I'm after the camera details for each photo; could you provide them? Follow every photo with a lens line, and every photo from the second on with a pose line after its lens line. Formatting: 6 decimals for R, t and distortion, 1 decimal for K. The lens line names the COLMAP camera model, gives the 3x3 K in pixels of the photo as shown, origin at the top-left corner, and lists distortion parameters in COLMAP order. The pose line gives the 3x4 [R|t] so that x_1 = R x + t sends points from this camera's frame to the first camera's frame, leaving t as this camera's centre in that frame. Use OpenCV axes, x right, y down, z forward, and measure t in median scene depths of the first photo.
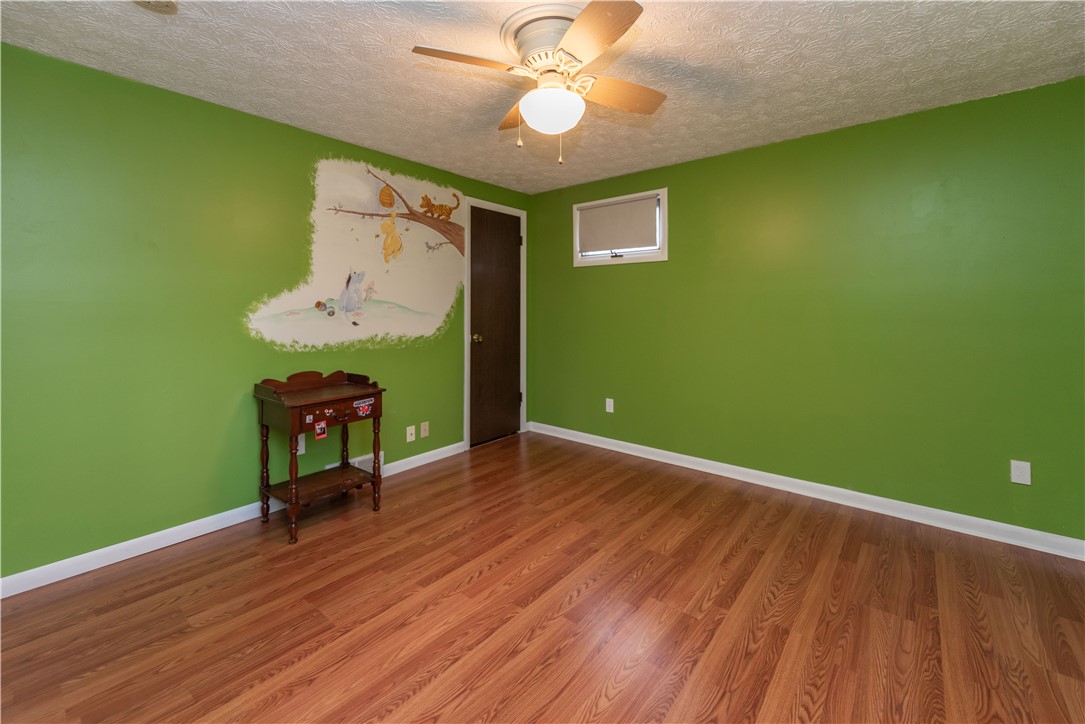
lens RADIAL K [[448.0, 0, 542.8], [0, 448.0, 296.2], [0, 0, 1]] dist [0.011720, -0.000095]
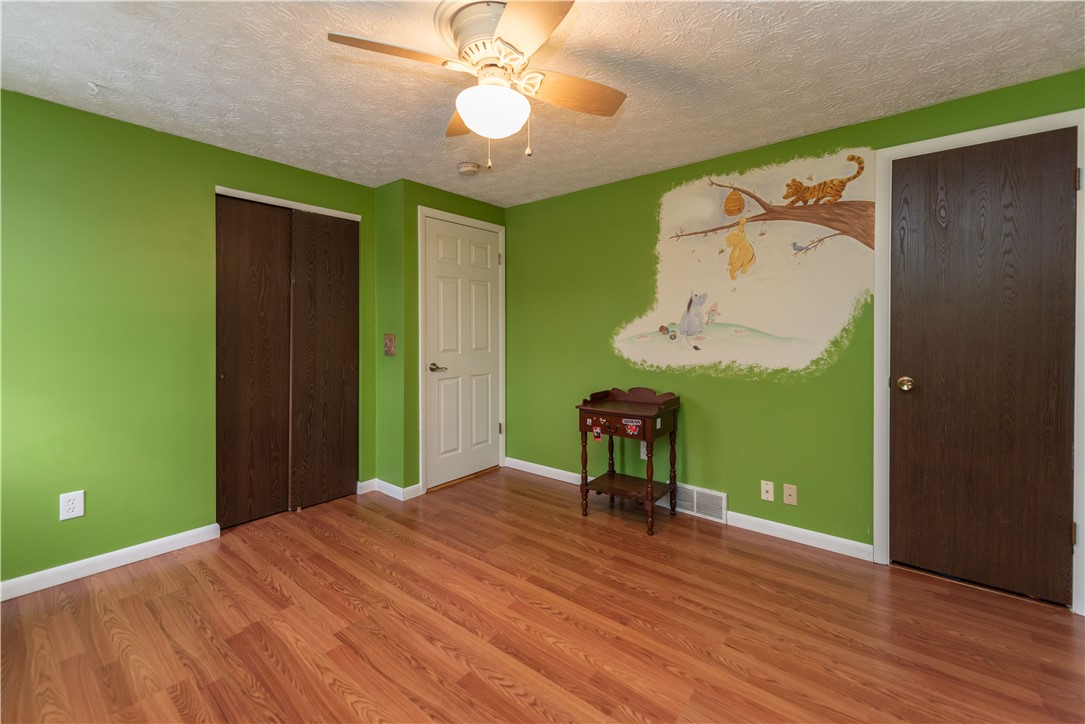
lens RADIAL K [[455.3, 0, 541.2], [0, 455.3, 322.9], [0, 0, 1]] dist [0.010507, -0.000344]
pose [[0.009458, -0.017093, -0.999809, 0.708654], [0.029403, 0.999426, -0.016808, 0.017379], [0.999523, -0.029239, 0.009955, 0.830092]]
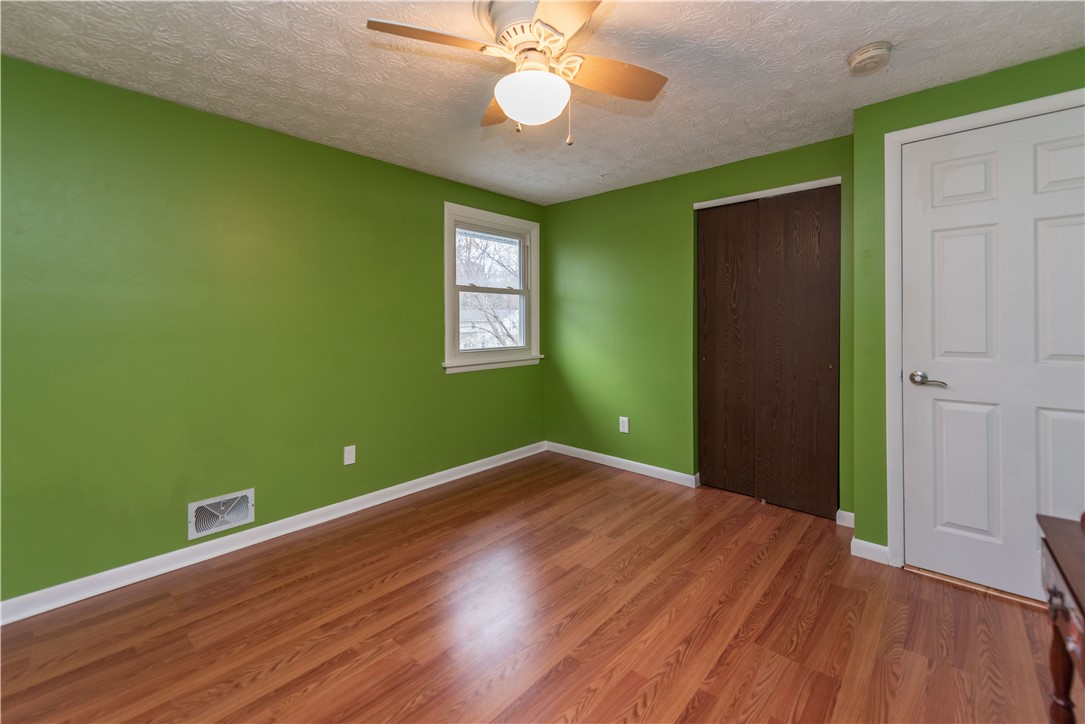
lens RADIAL K [[449.0, 0, 544.5], [0, 449.0, 317.2], [0, 0, 1]] dist [0.014996, -0.000091]
pose [[-0.999466, 0.006558, 0.032020, -0.021247], [0.005444, 0.999380, -0.034771, 0.027648], [-0.032229, -0.034578, -0.998882, 1.434731]]
